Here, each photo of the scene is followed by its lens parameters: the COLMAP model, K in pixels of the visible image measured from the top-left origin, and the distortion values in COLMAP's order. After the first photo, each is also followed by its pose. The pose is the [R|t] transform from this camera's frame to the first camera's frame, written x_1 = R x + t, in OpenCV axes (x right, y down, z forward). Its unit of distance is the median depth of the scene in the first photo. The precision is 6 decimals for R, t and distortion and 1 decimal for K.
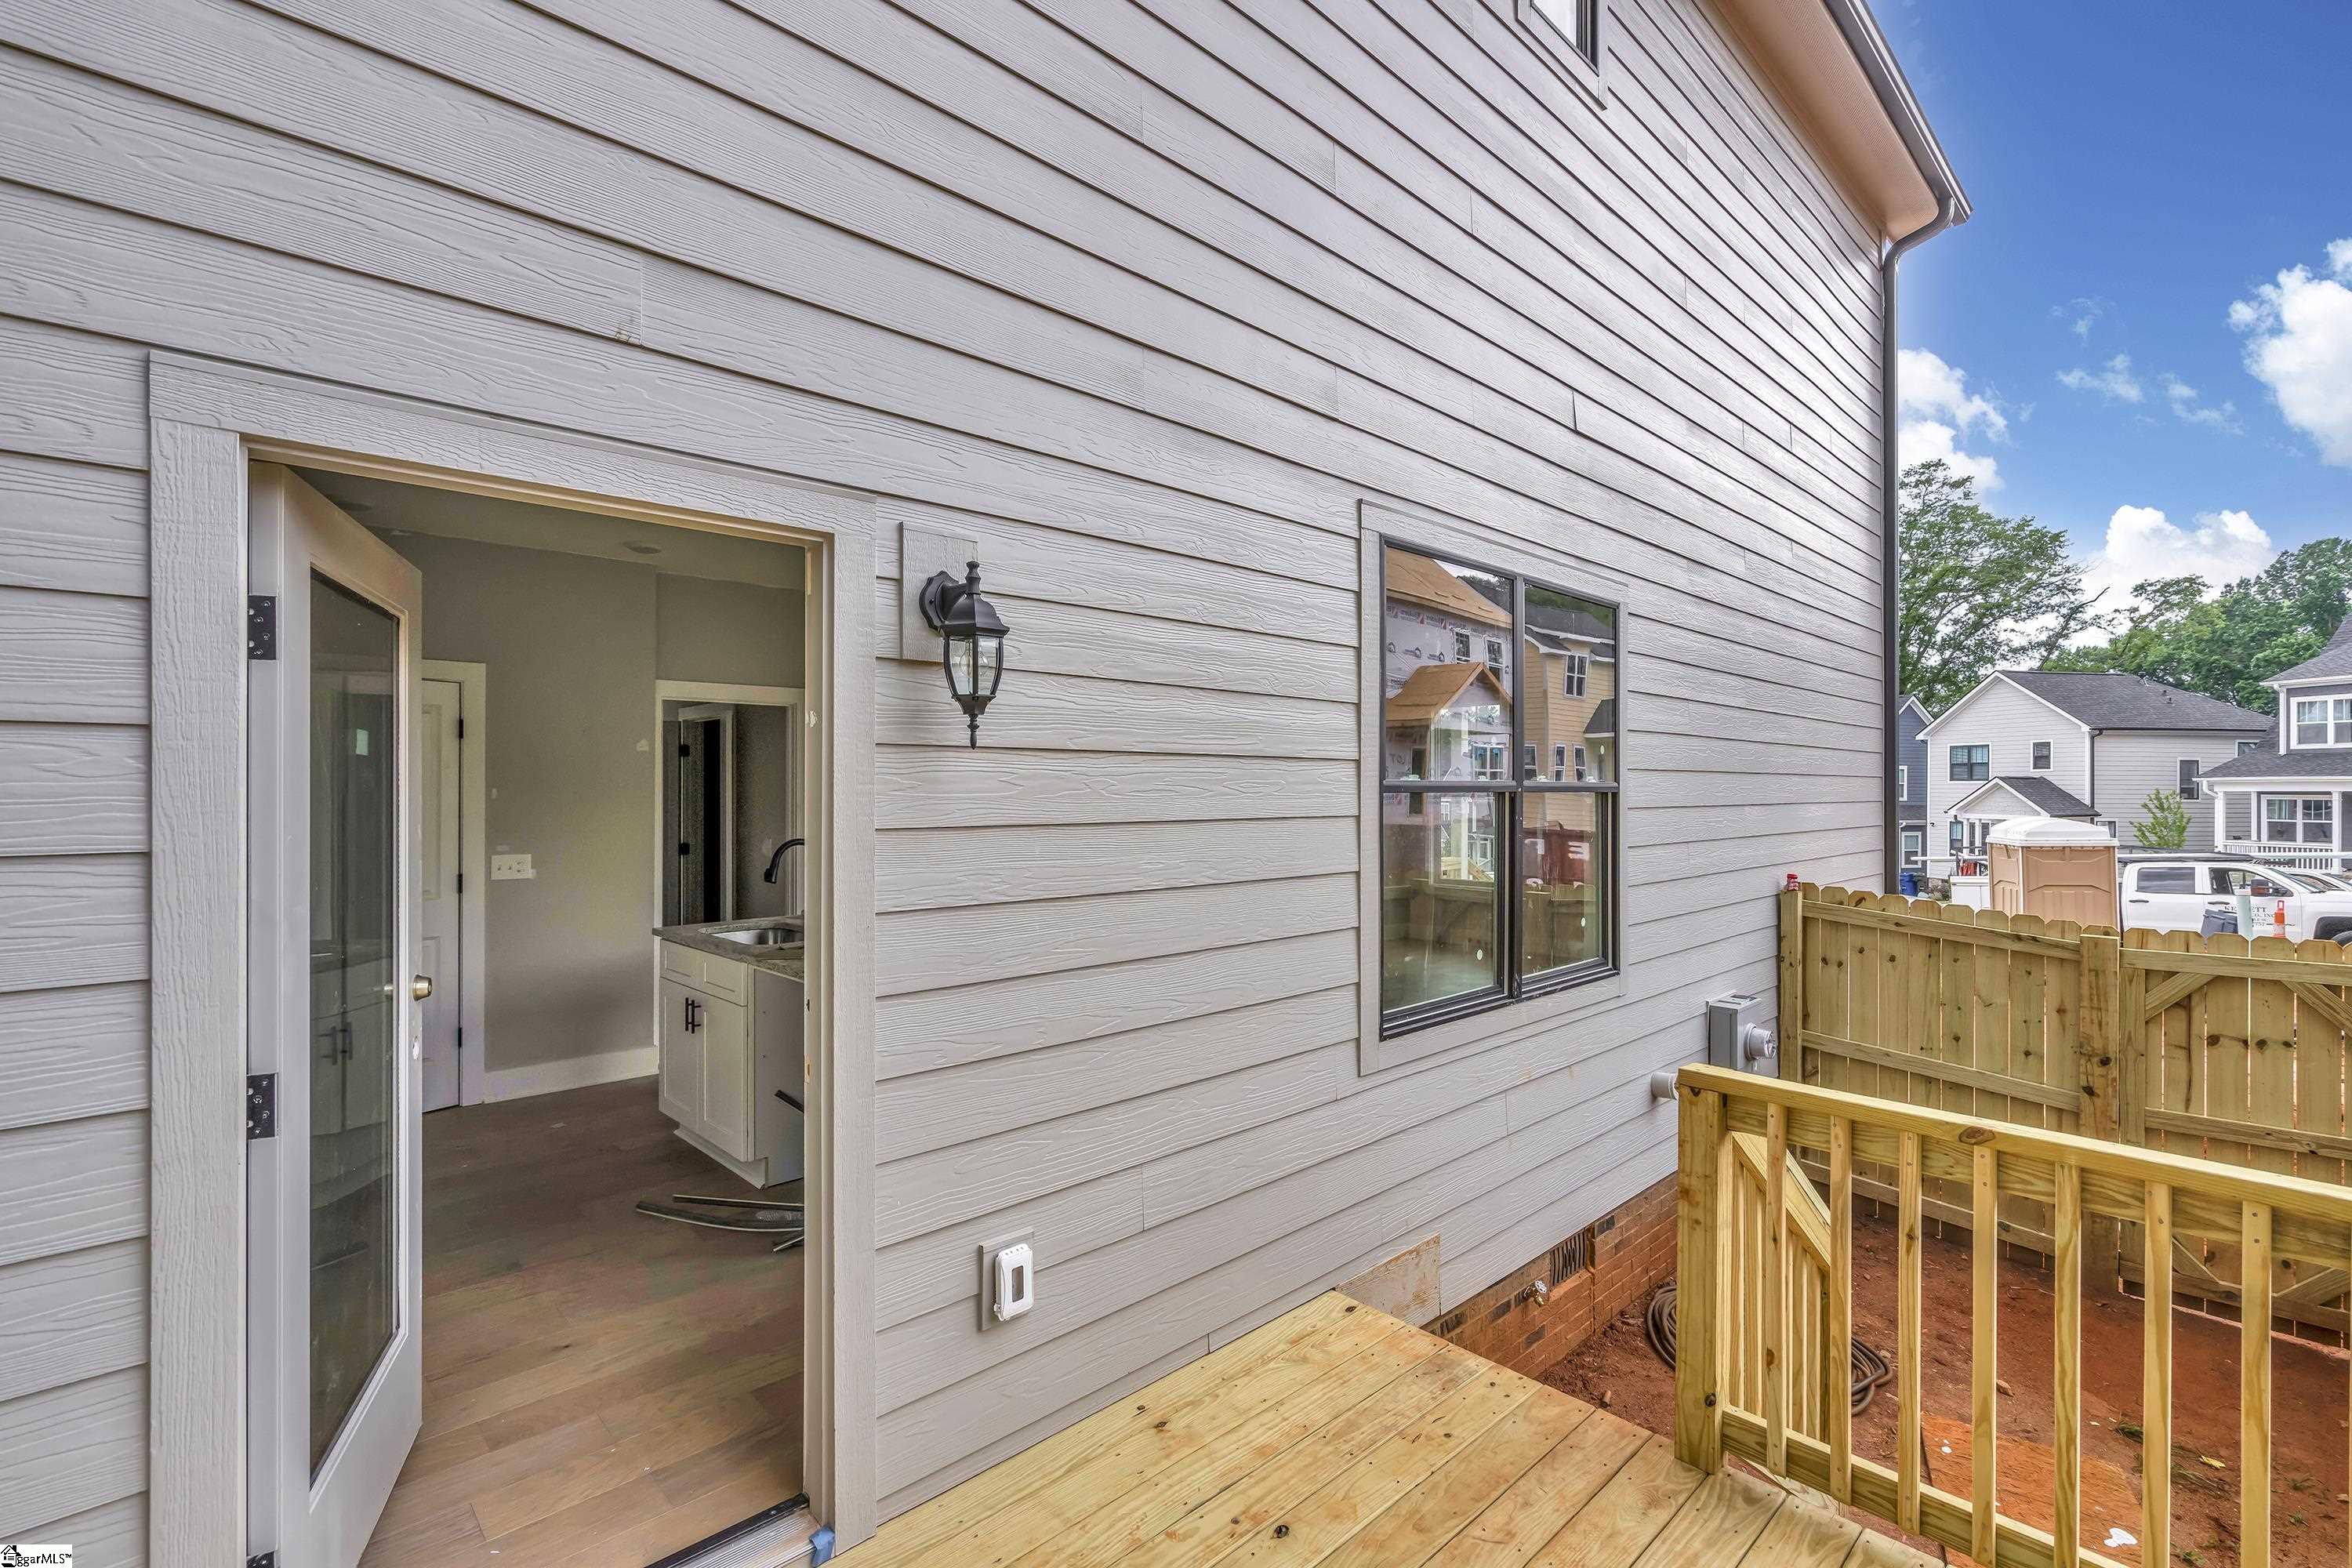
lens RADIAL K [[1042.2, 0, 1171.6], [0, 1042.2, 795.2], [0, 0, 1]] dist [-0.001873, 0.000250]
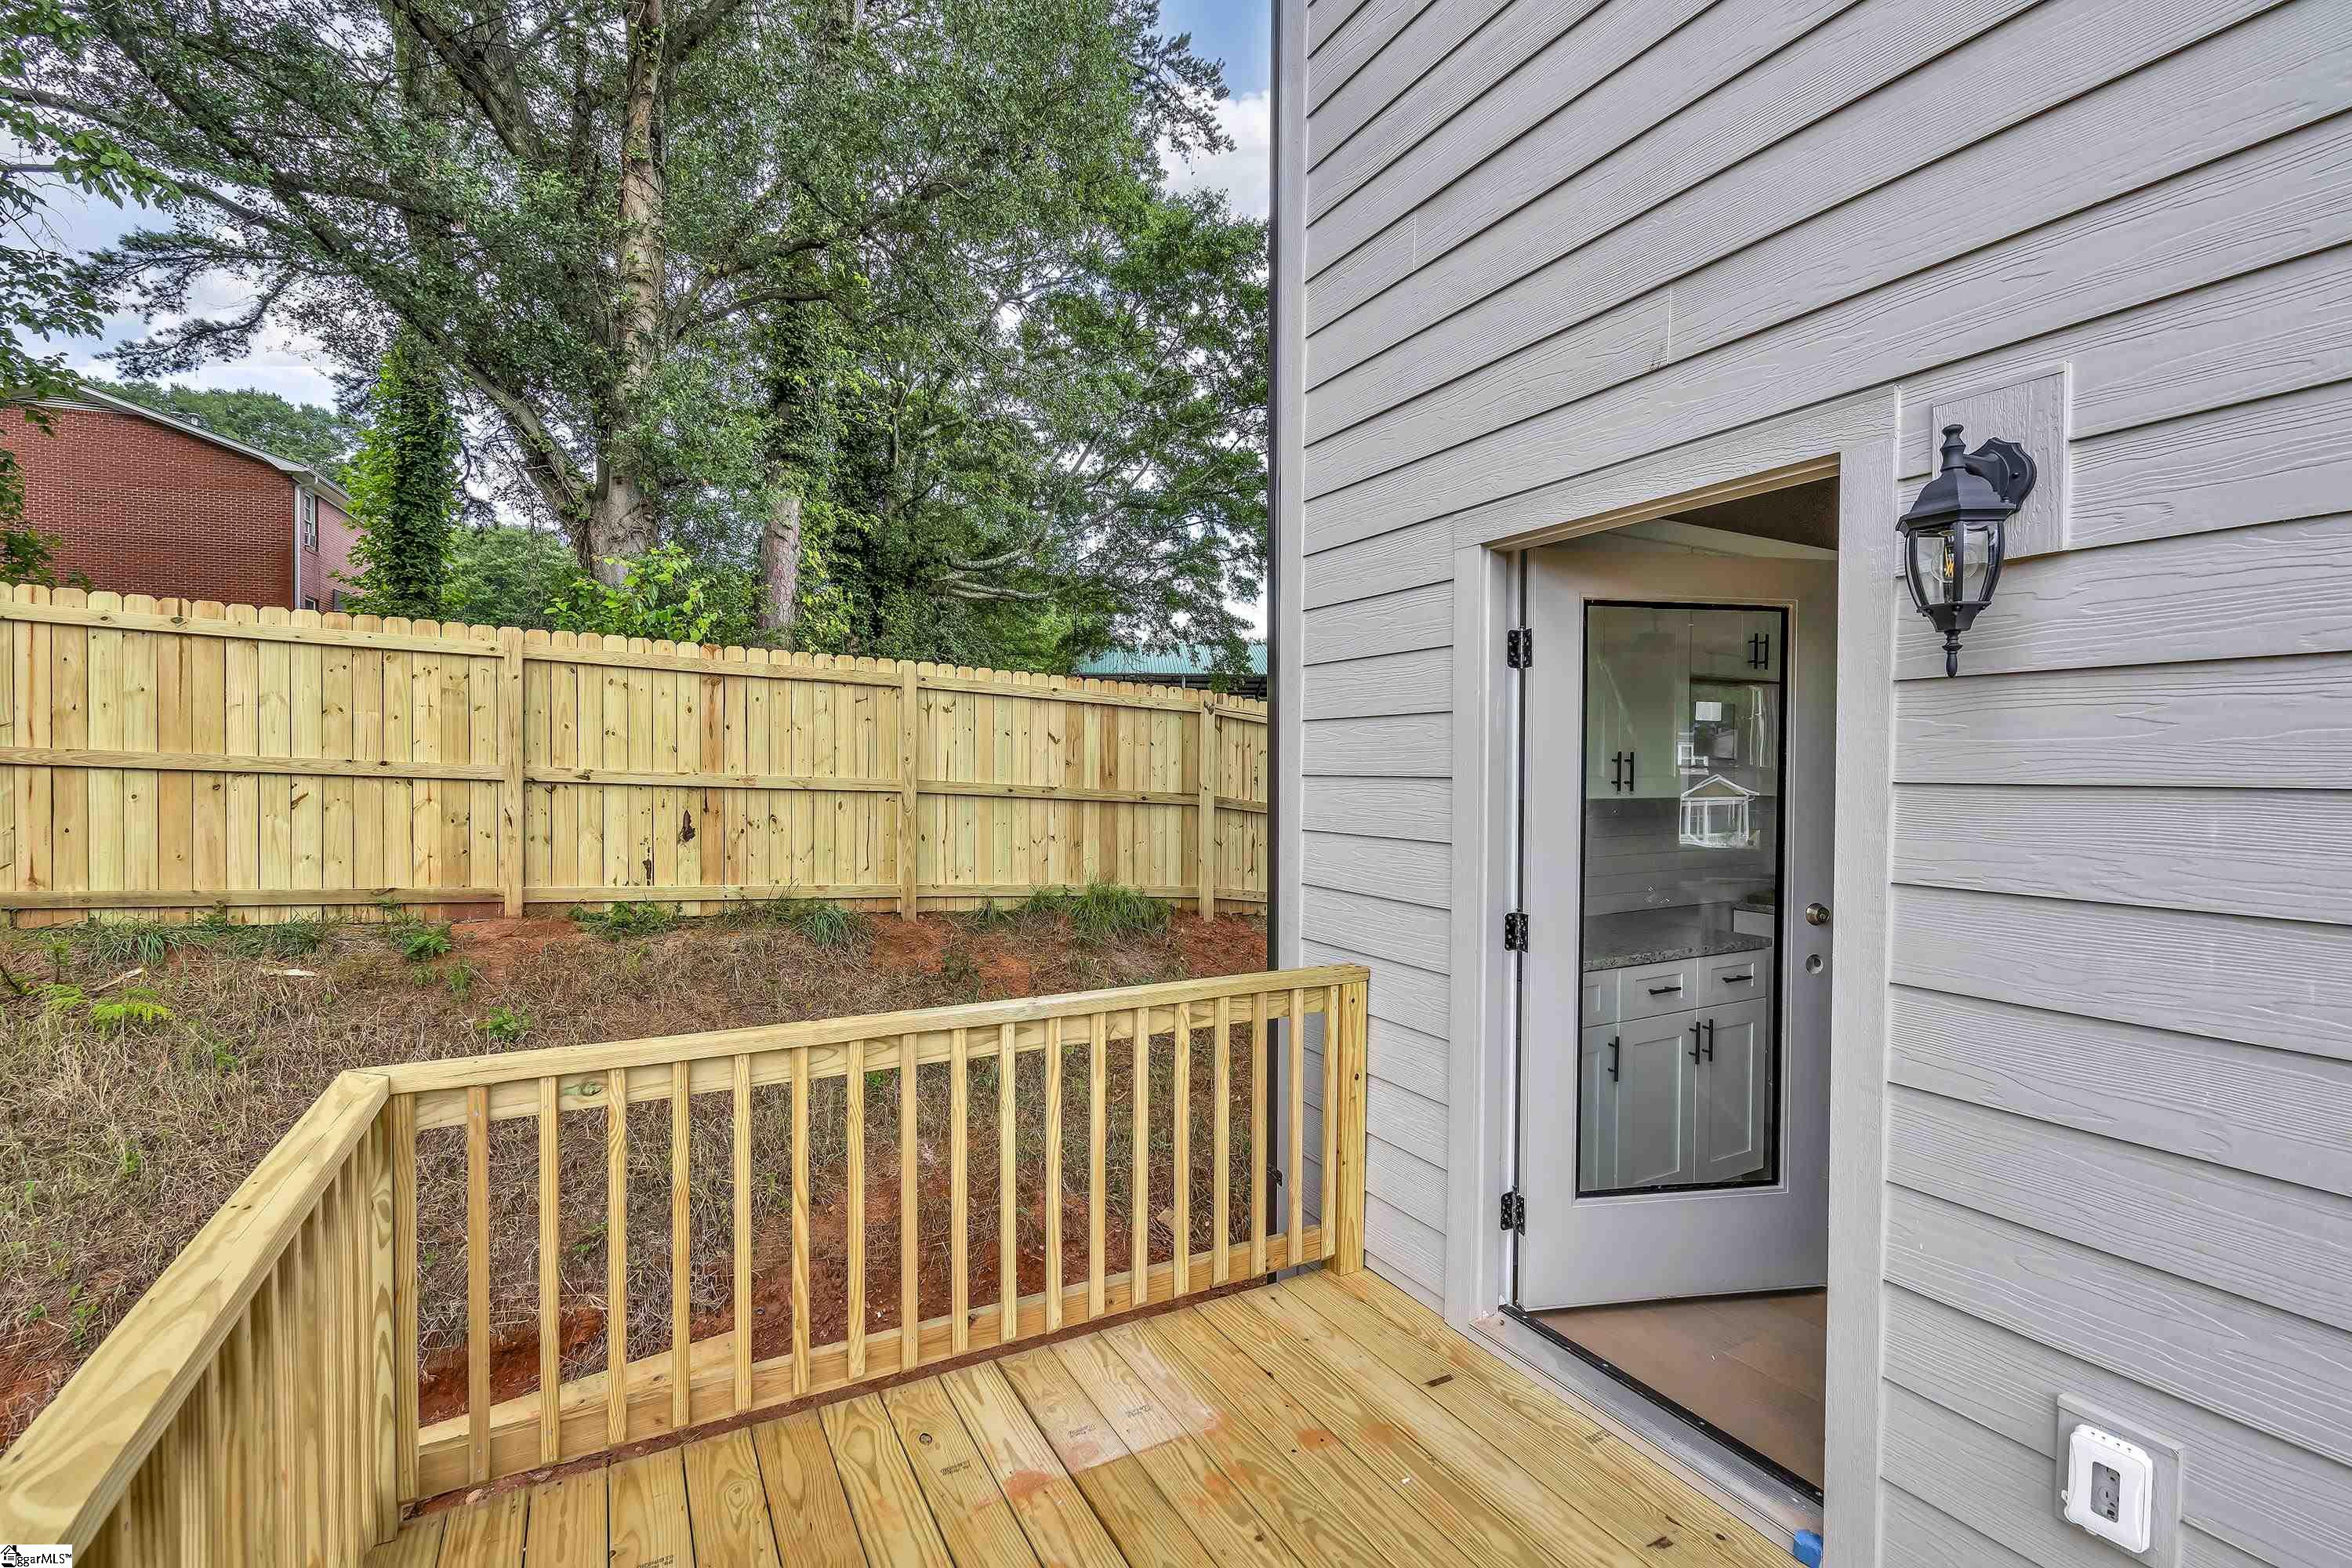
lens RADIAL K [[1042.2, 0, 1174.0], [0, 1042.2, 775.1], [0, 0, 1]] dist [-0.001873, 0.000250]
pose [[-0.243613, 0.012997, -0.969786, 0.245636], [-0.005100, 0.999879, 0.014681, 0.006240], [0.969859, 0.008523, -0.243517, 0.235237]]
